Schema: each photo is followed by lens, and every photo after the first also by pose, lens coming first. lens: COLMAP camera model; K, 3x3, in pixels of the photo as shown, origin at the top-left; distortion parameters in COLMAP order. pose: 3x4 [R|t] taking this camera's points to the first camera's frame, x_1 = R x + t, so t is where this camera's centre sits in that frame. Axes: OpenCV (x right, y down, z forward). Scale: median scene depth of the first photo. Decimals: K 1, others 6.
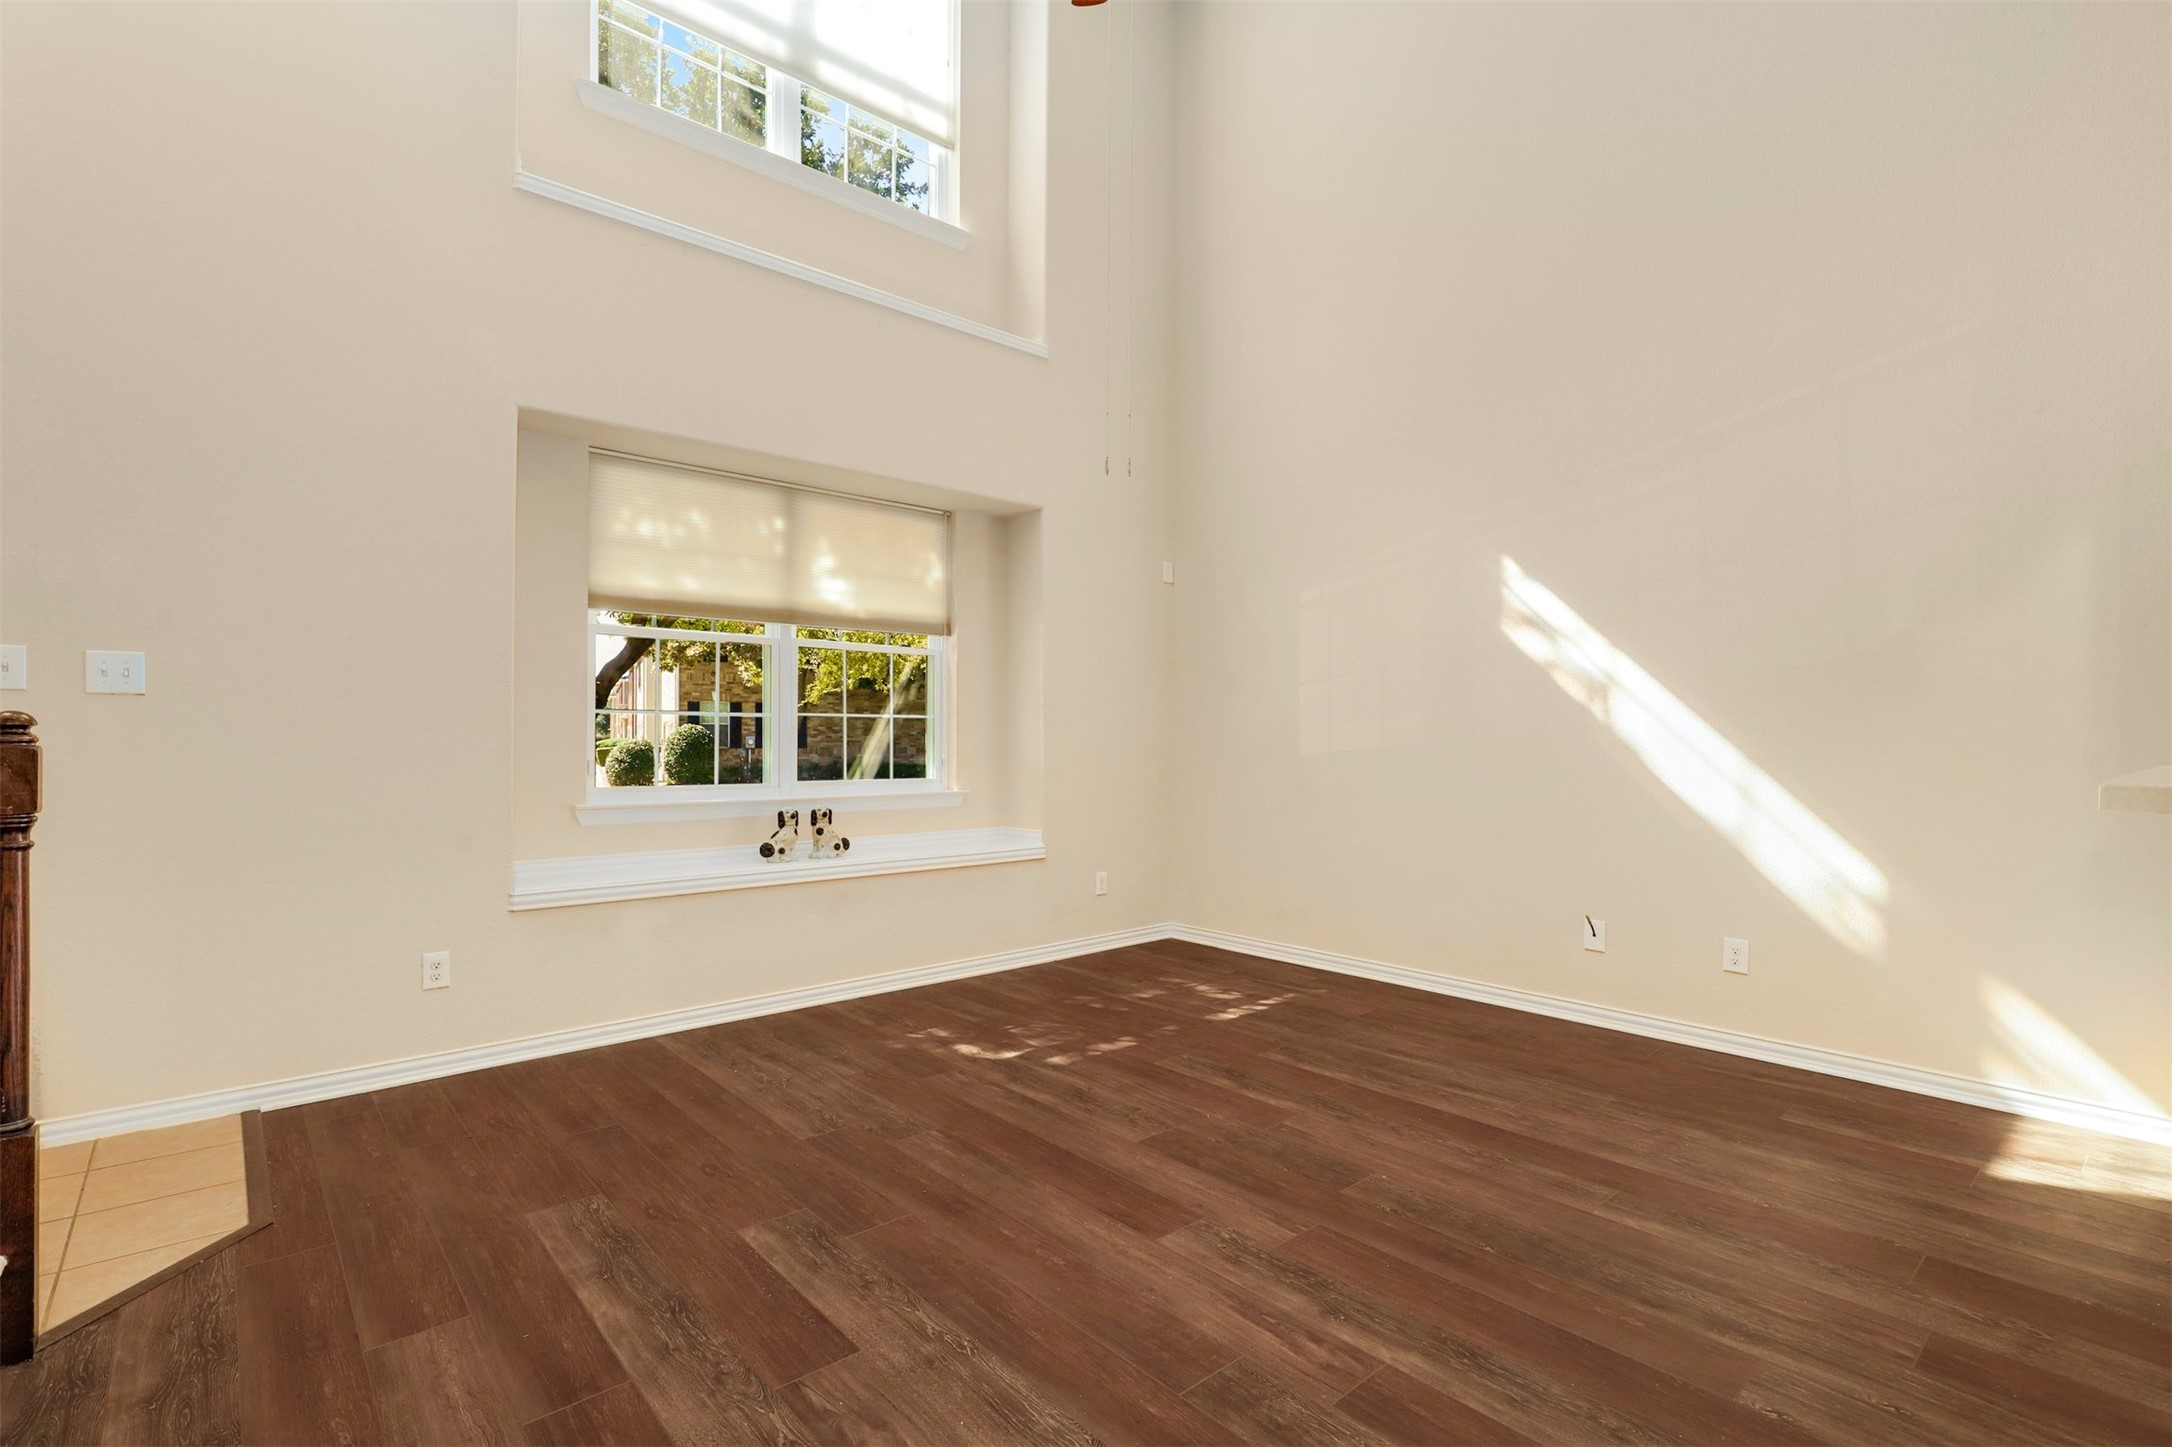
lens RADIAL K [[996.6, 0, 1099.6], [0, 996.6, 739.7], [0, 0, 1]] dist [-0.001095, -0.000137]
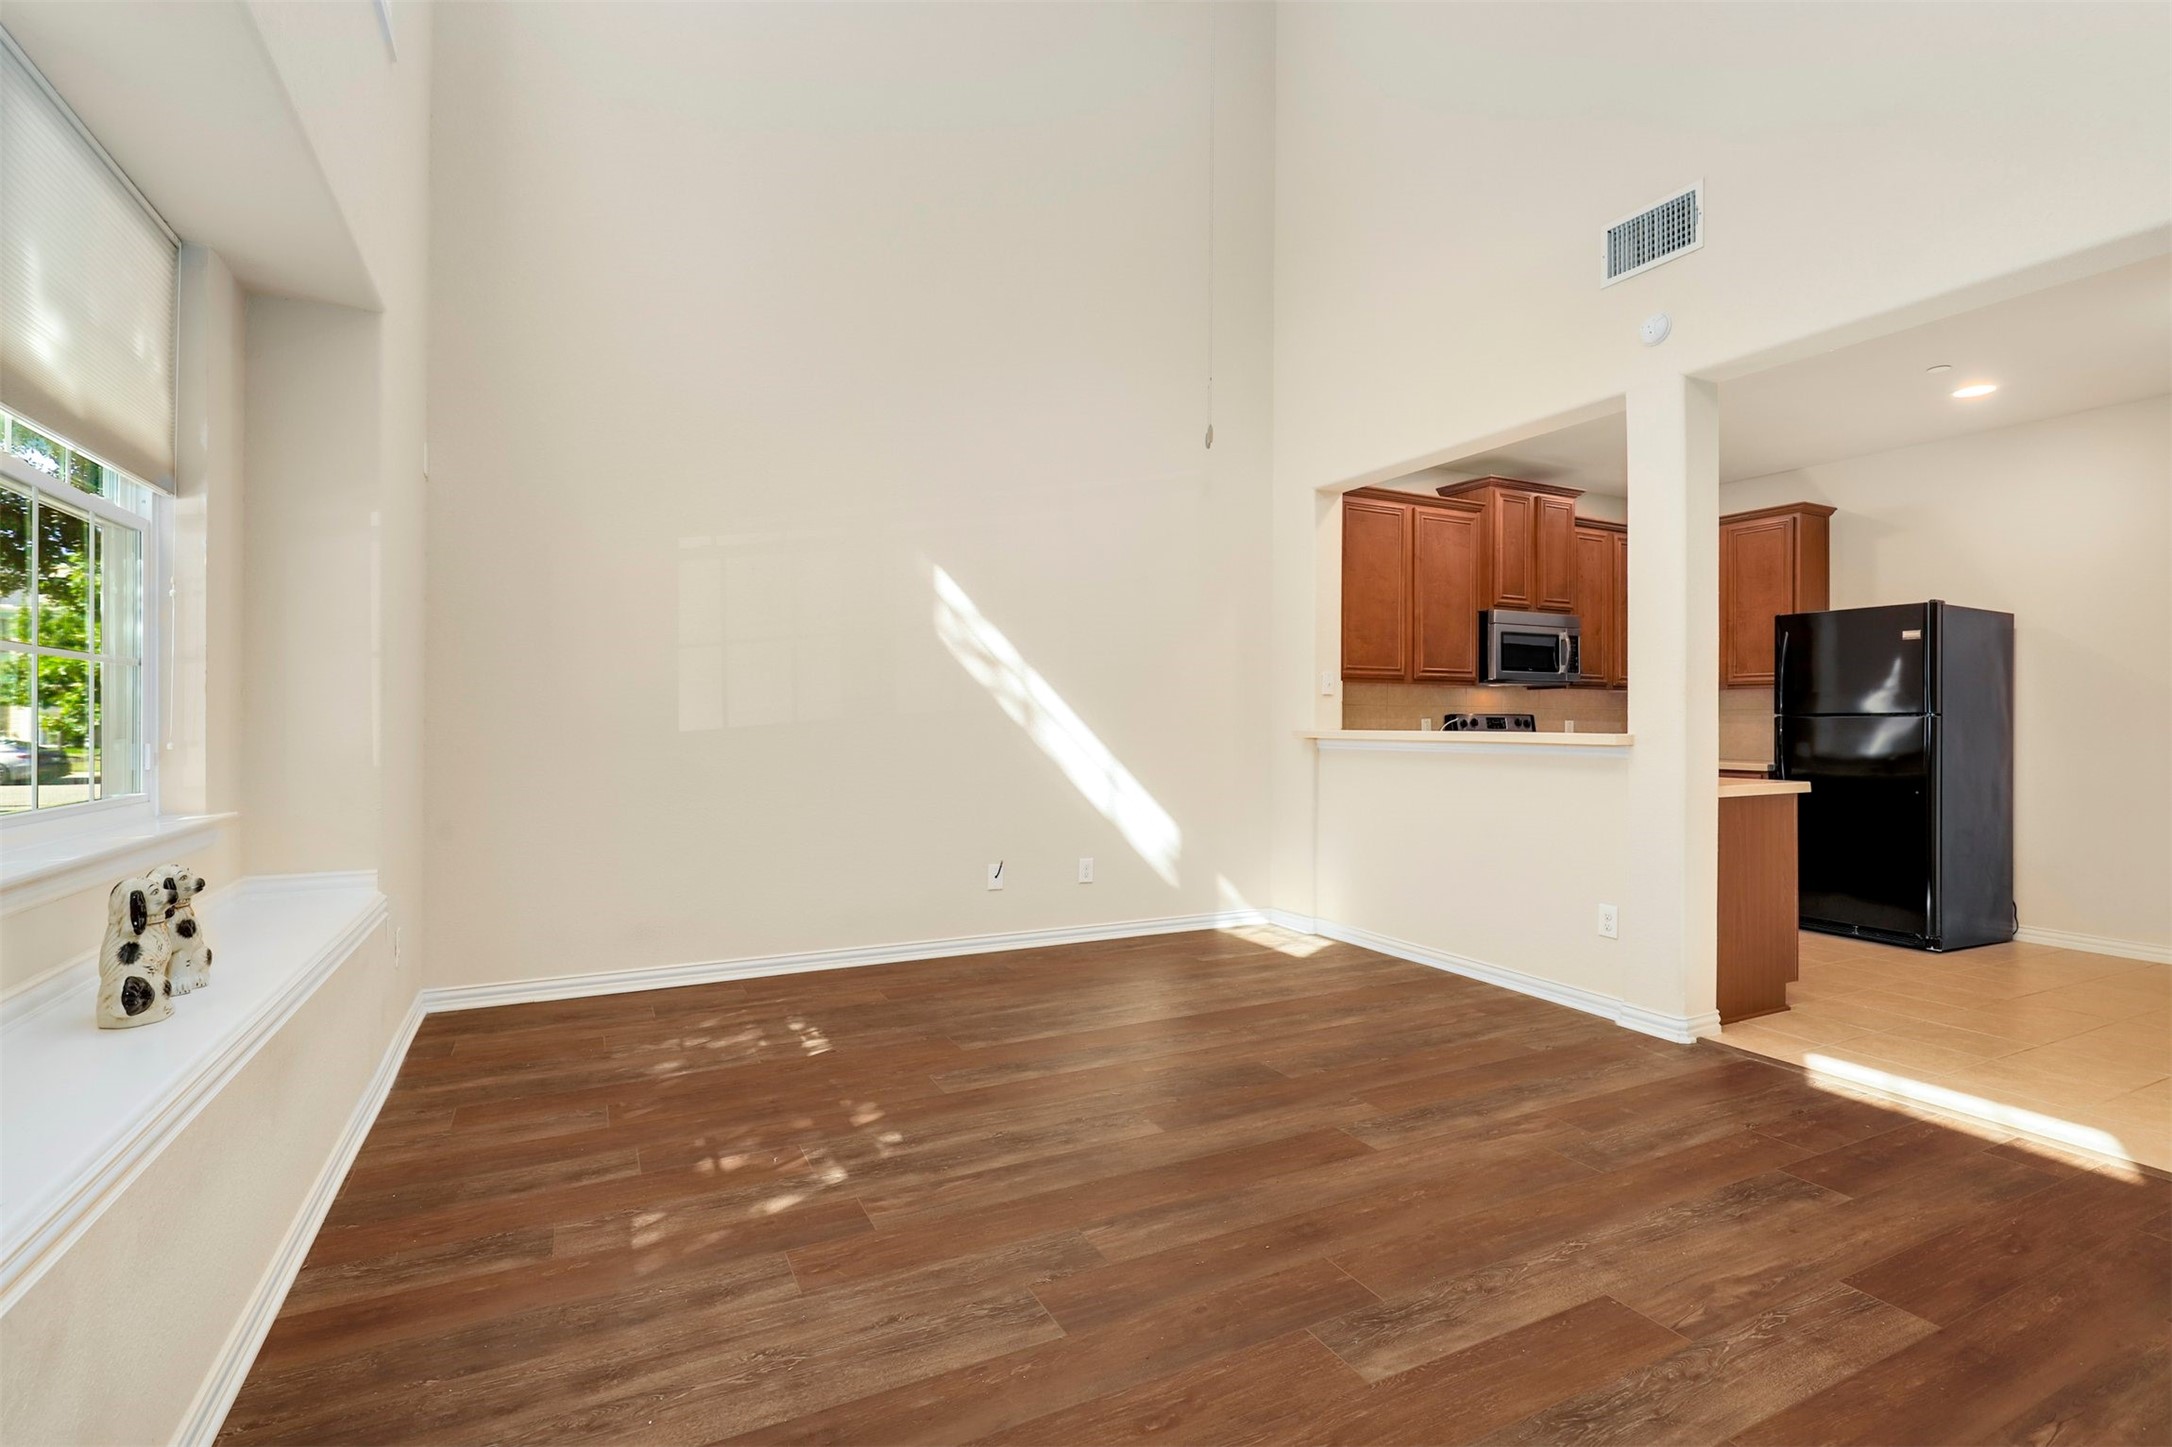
lens RADIAL K [[996.6, 0, 1080.8], [0, 996.6, 714.1], [0, 0, 1]] dist [-0.001095, -0.000137]
pose [[0.263035, 0.004826, 0.964774, -0.904673], [-0.004134, 0.999984, -0.003875, 0.003183], [-0.964777, -0.002970, 0.263051, 0.811494]]
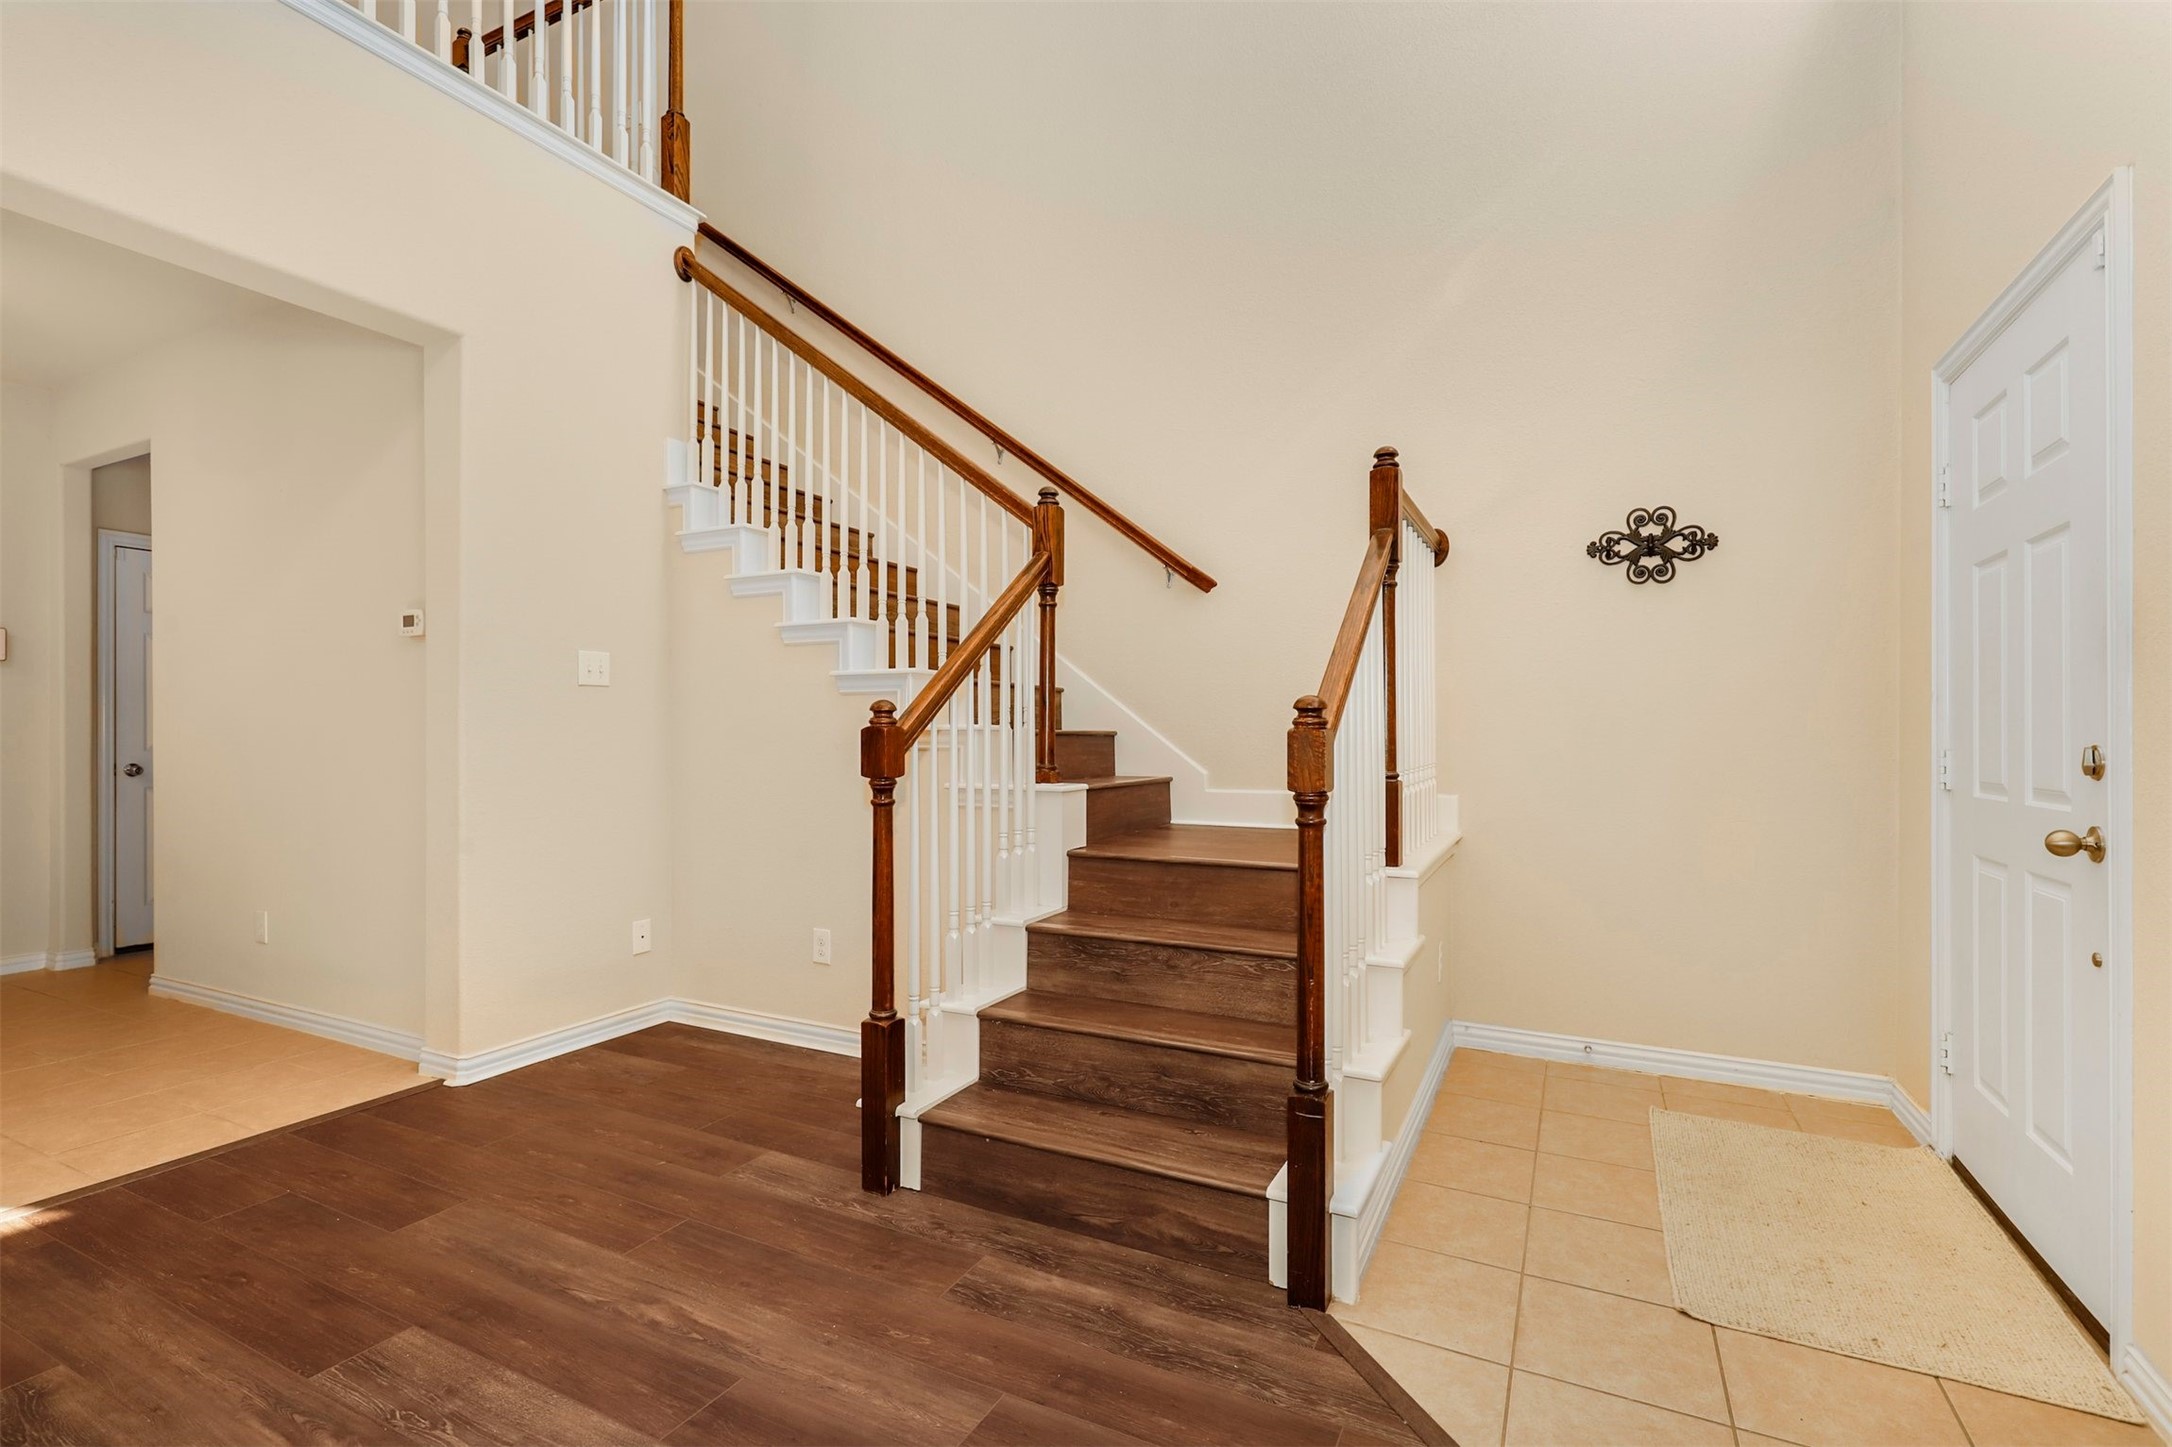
lens RADIAL K [[996.6, 0, 1088.0], [0, 996.6, 738.7], [0, 0, 1]] dist [-0.001095, -0.000137]
pose [[-0.932331, -0.001742, -0.361601, -0.309011], [-0.004318, 0.999971, 0.006316, 0.009299], [0.361580, 0.007450, -0.932311, 1.198124]]
